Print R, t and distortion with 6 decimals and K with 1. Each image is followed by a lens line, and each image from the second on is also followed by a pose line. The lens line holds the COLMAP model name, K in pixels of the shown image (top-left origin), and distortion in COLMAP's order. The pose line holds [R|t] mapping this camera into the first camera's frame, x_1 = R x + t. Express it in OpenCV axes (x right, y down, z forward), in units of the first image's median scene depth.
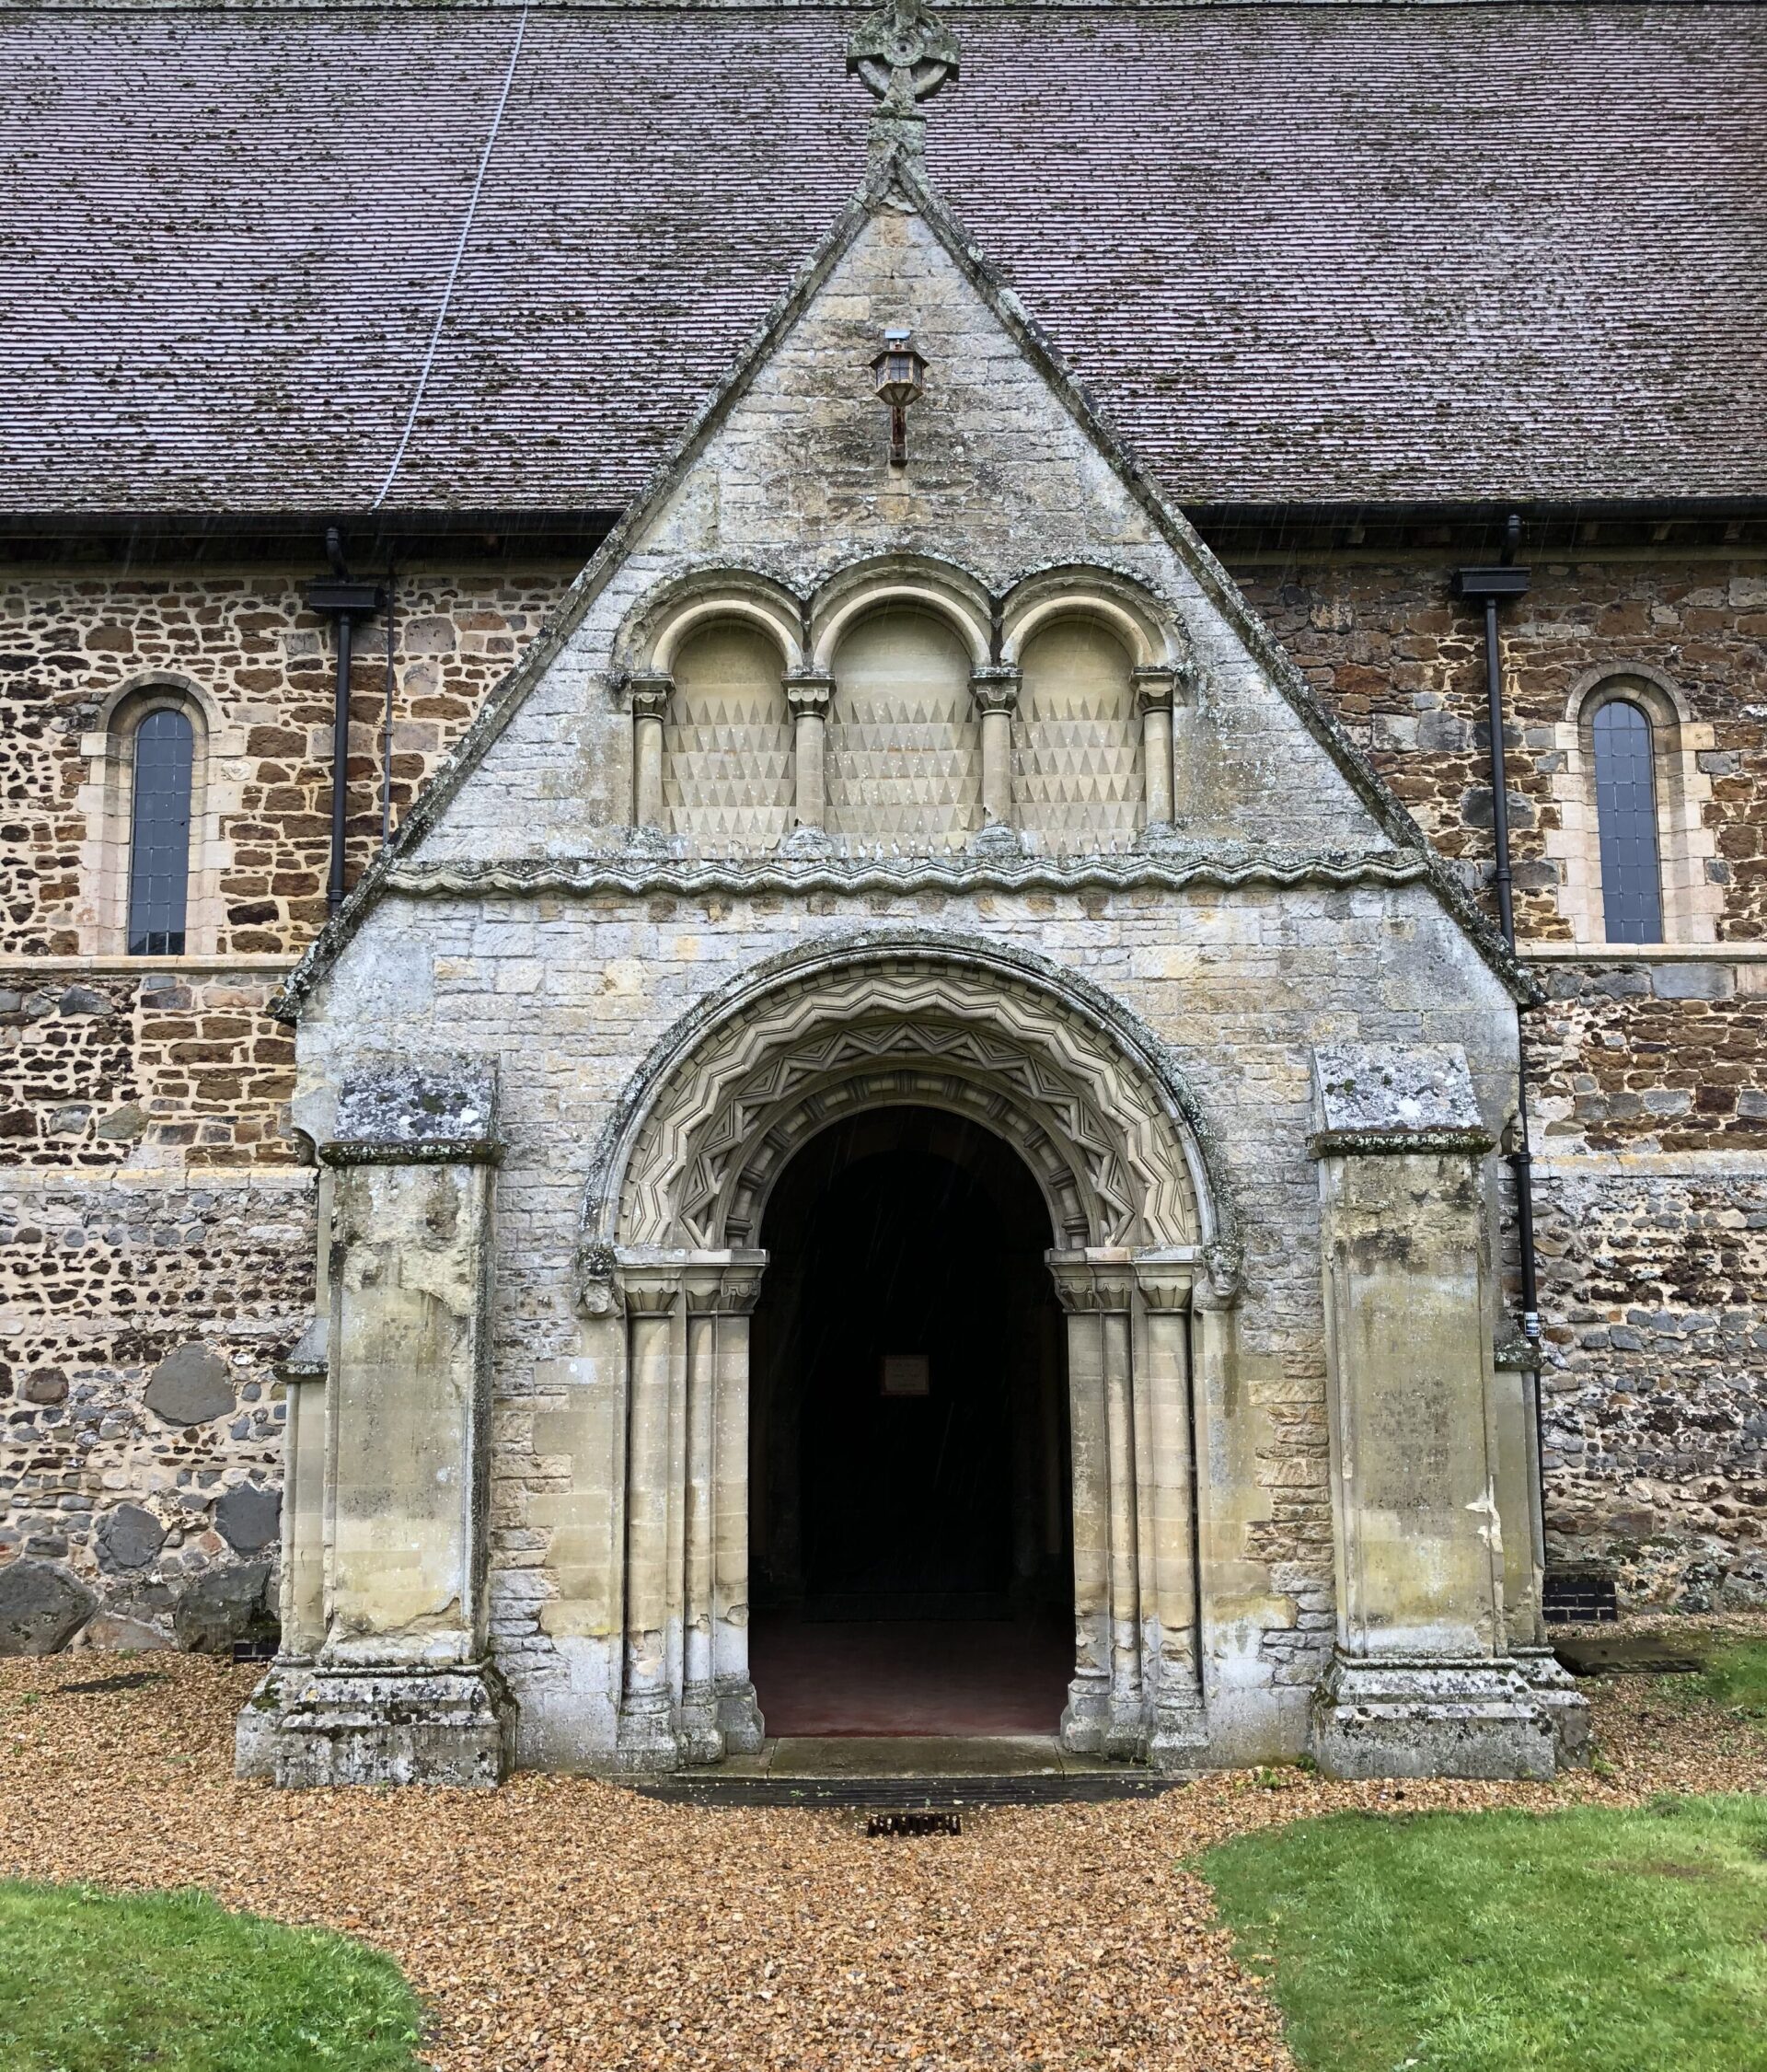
lens RADIAL K [[1916.1, 0, 895.2], [0, 1916.1, 1043.7], [0, 0, 1]] dist [0.011162, 0.000000]
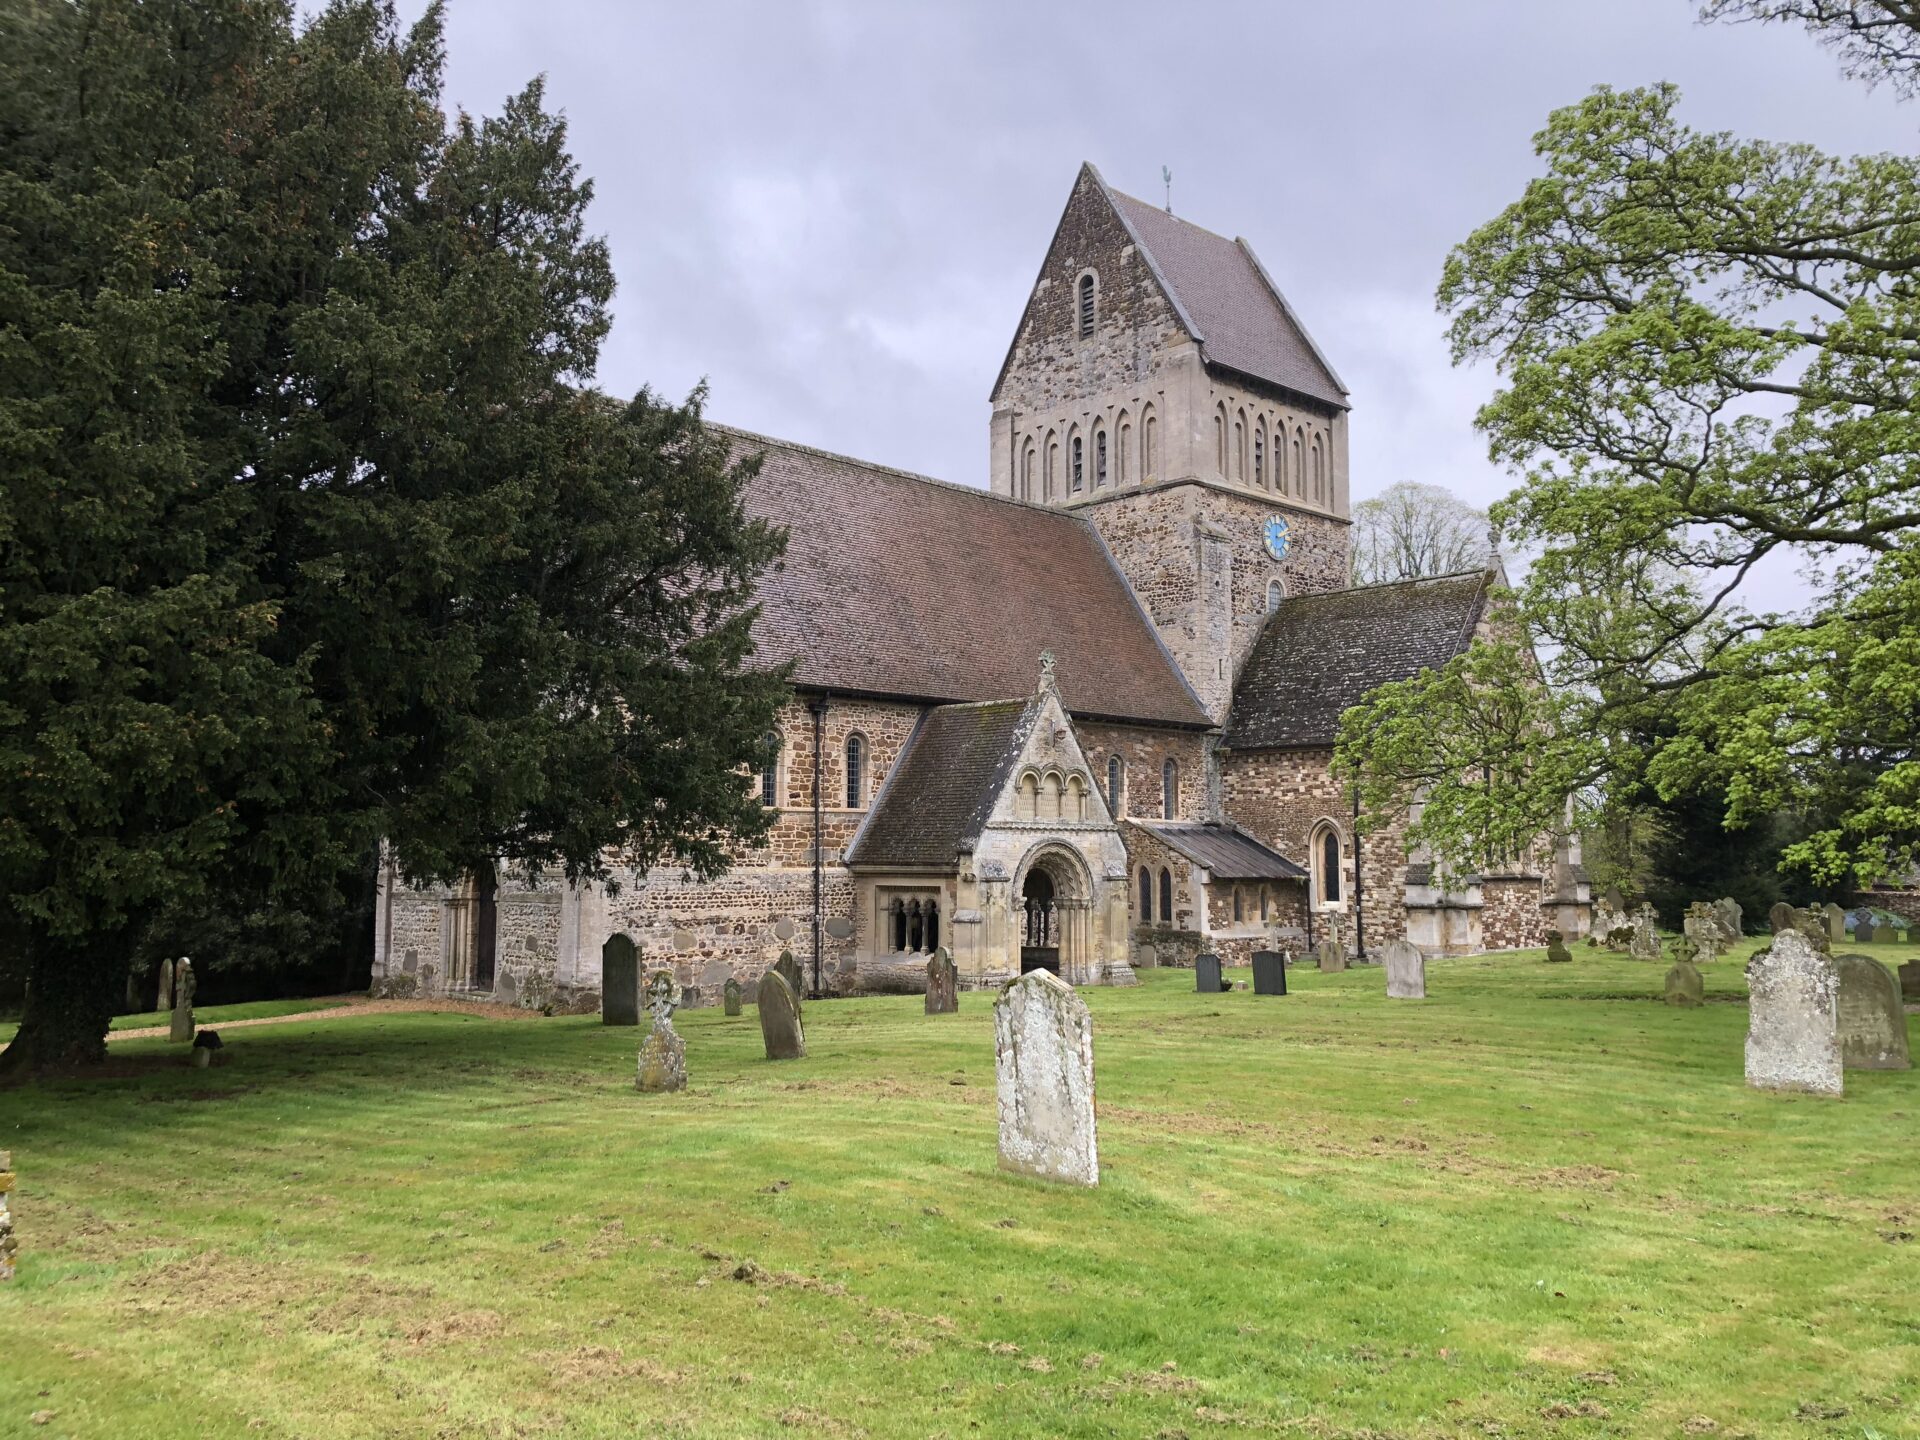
lens RADIAL K [[1535.5, 0, 960.9], [0, 1535.5, 717.9], [0, 0, 1]] dist [0.058244, -0.018540]
pose [[0.715719, 0.075100, 0.694339, -2.956126], [-0.098697, 0.995100, -0.005894, -0.316638], [-0.691379, -0.064311, 0.719624, -1.752702]]
